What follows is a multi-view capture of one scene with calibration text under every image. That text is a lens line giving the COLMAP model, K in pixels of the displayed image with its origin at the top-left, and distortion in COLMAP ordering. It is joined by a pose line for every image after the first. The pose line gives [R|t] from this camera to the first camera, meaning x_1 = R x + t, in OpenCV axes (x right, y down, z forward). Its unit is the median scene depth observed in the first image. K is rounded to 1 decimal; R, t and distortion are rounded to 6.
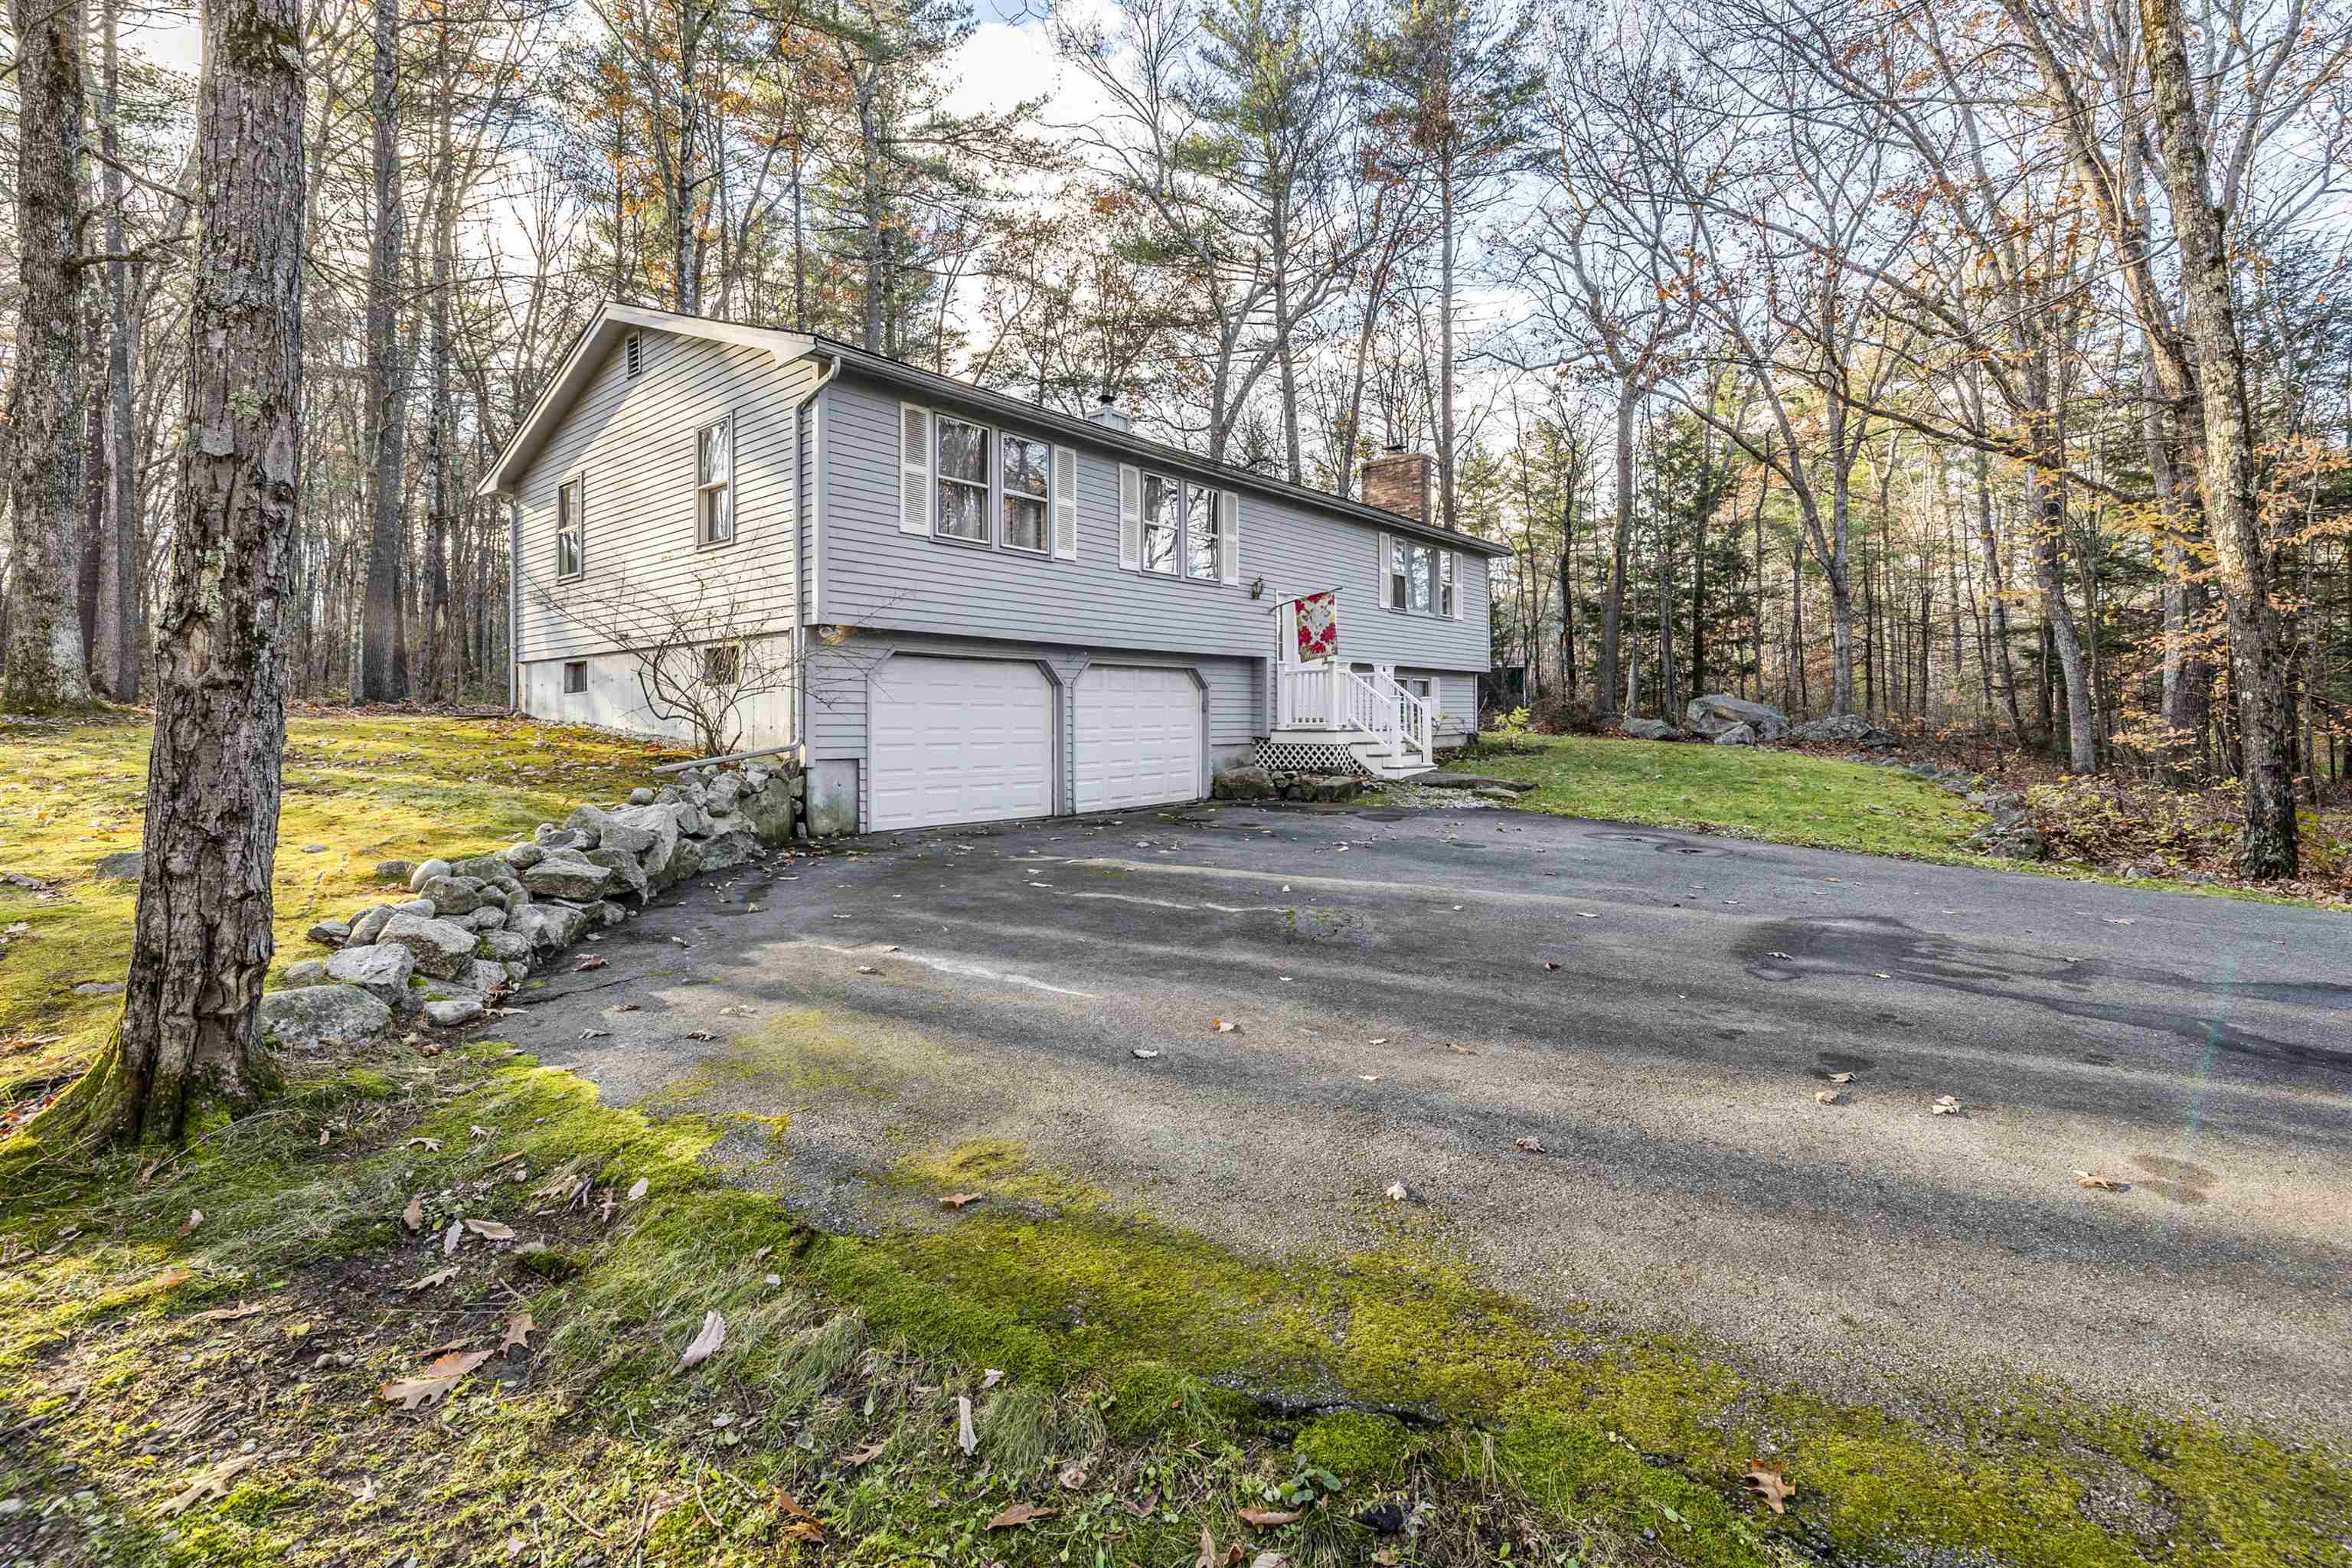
lens RADIAL K [[1031.1, 0, 1176.0], [0, 1031.1, 784.0], [0, 0, 1]] dist [-0.001934, -0.000059]
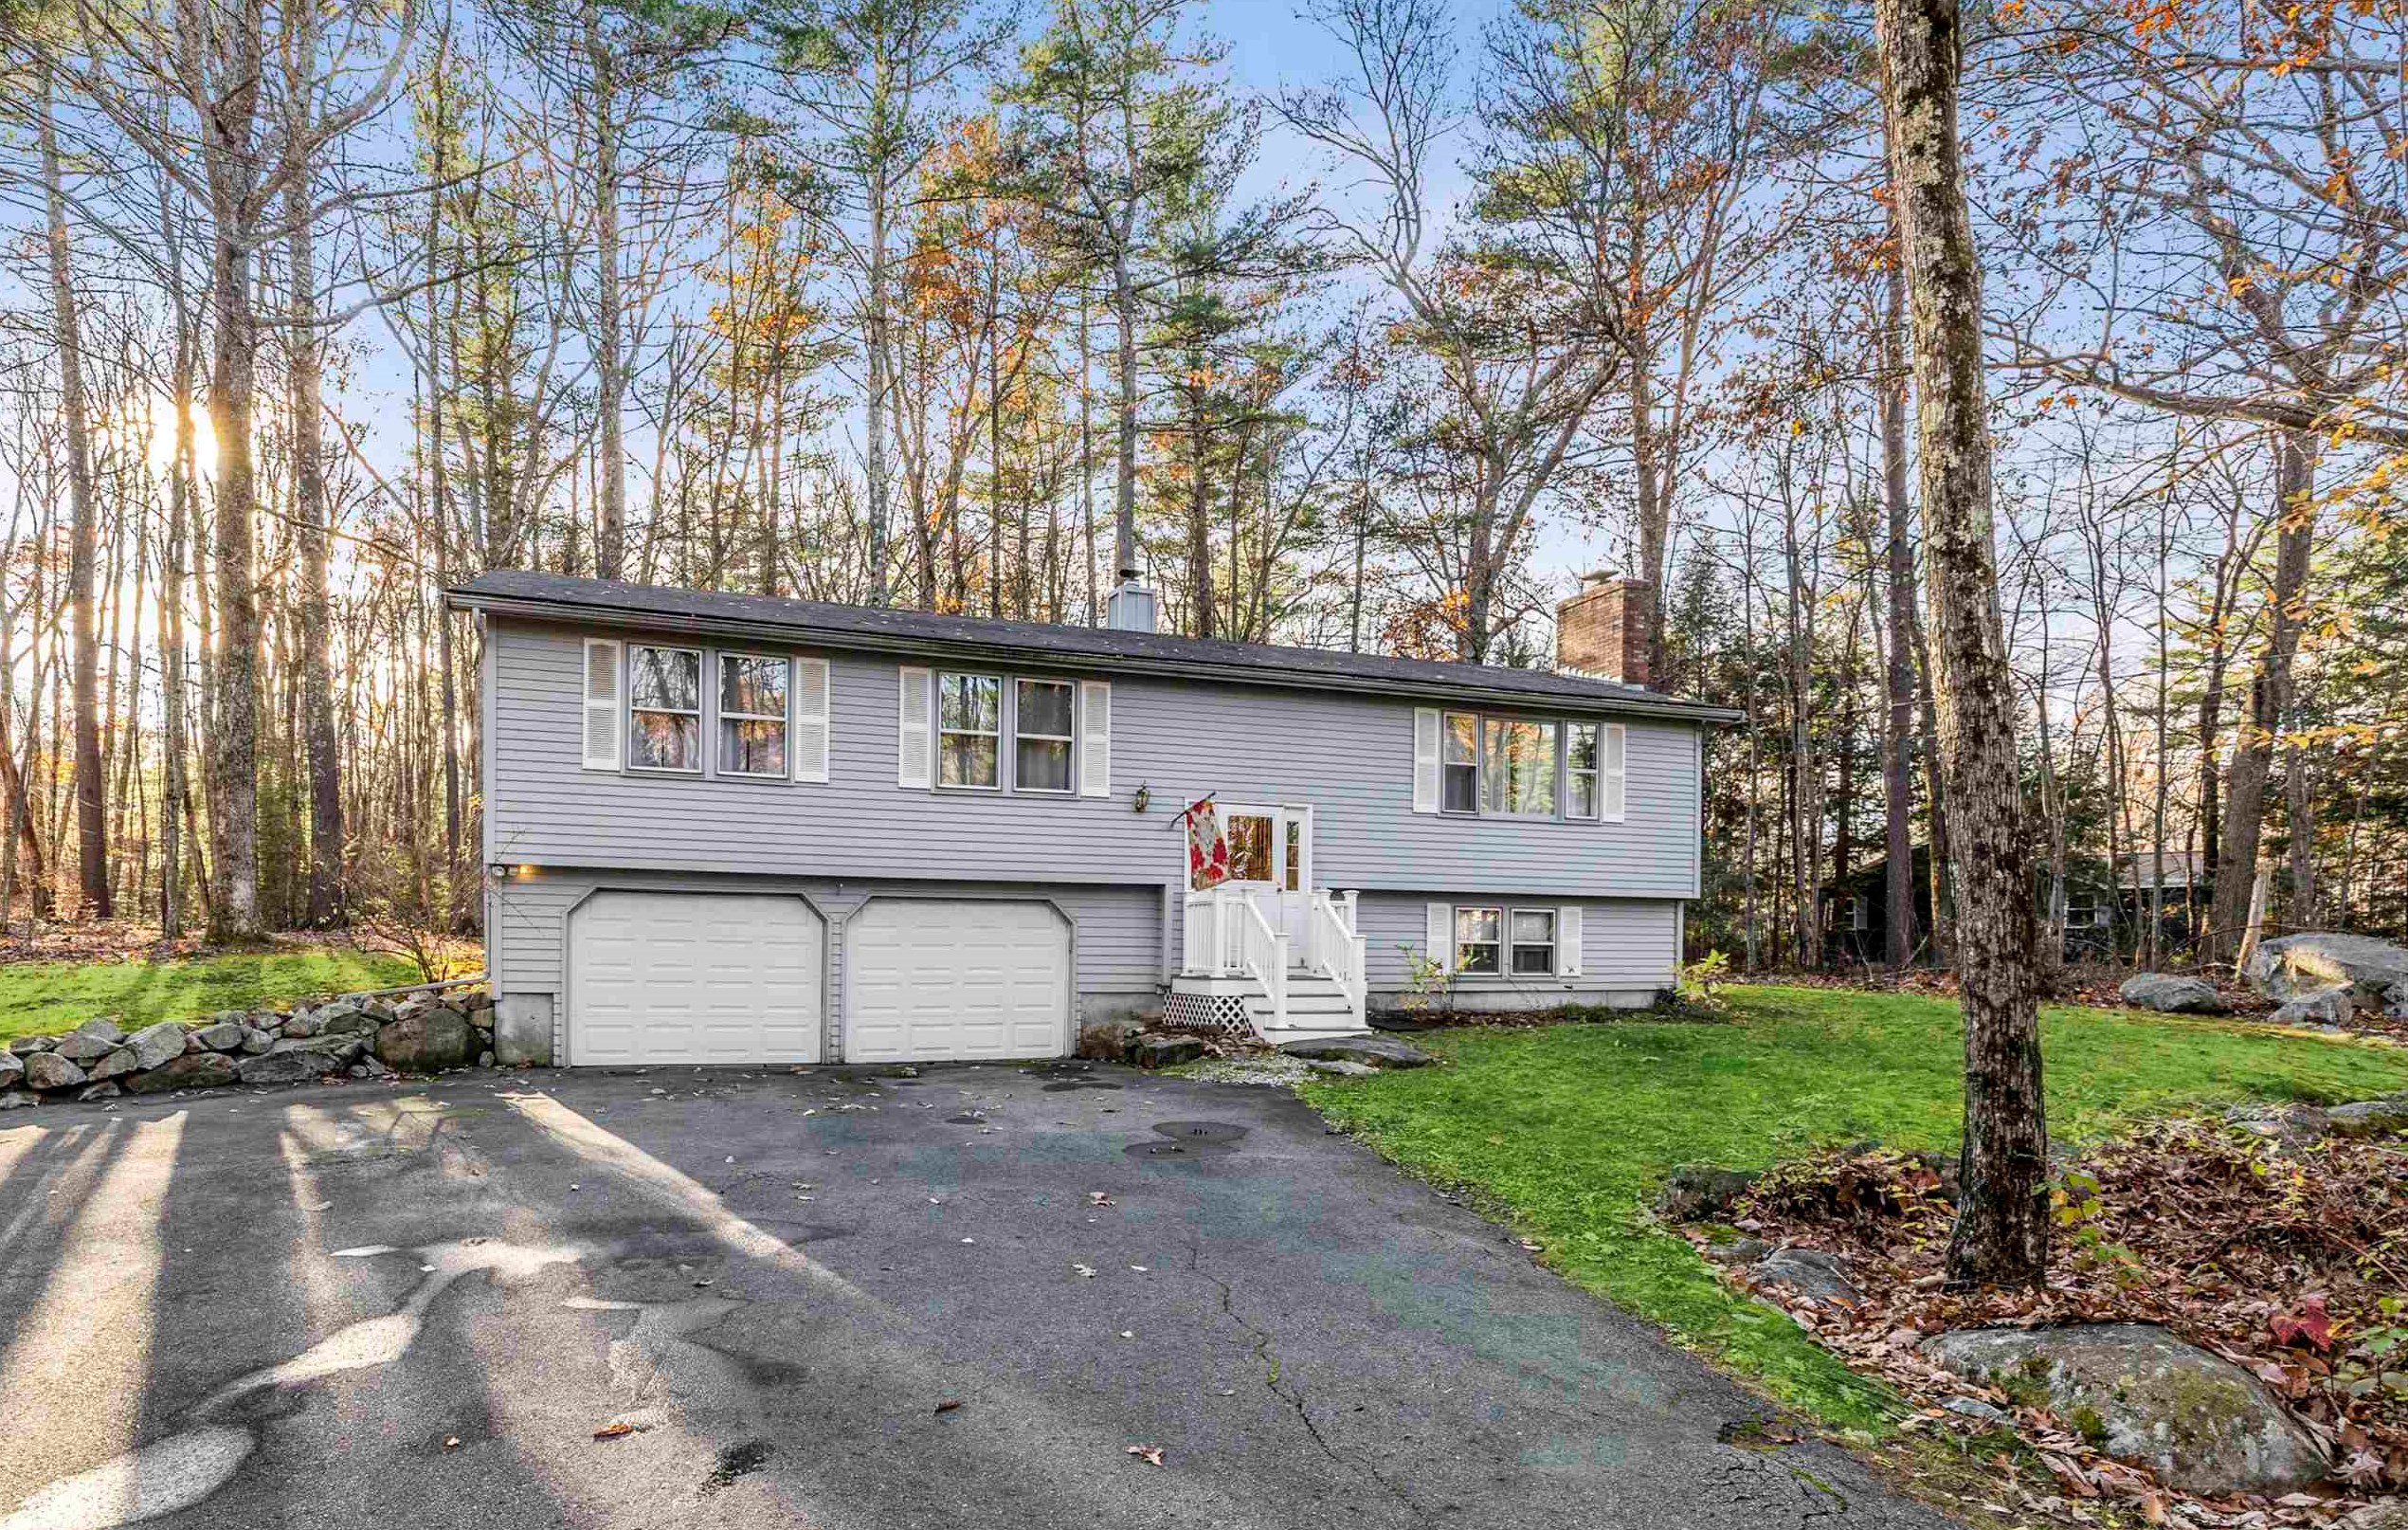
lens RADIAL K [[1299.8, 0, 1203.7], [0, 1299.8, 1064.5], [0, 0, 1]] dist [-0.000175, -0.000240]
pose [[0.859060, 0.053804, -0.509039, 0.763957], [-0.045297, 0.998550, 0.029100, -0.017301], [0.509867, -0.001941, 0.860251, 0.182005]]
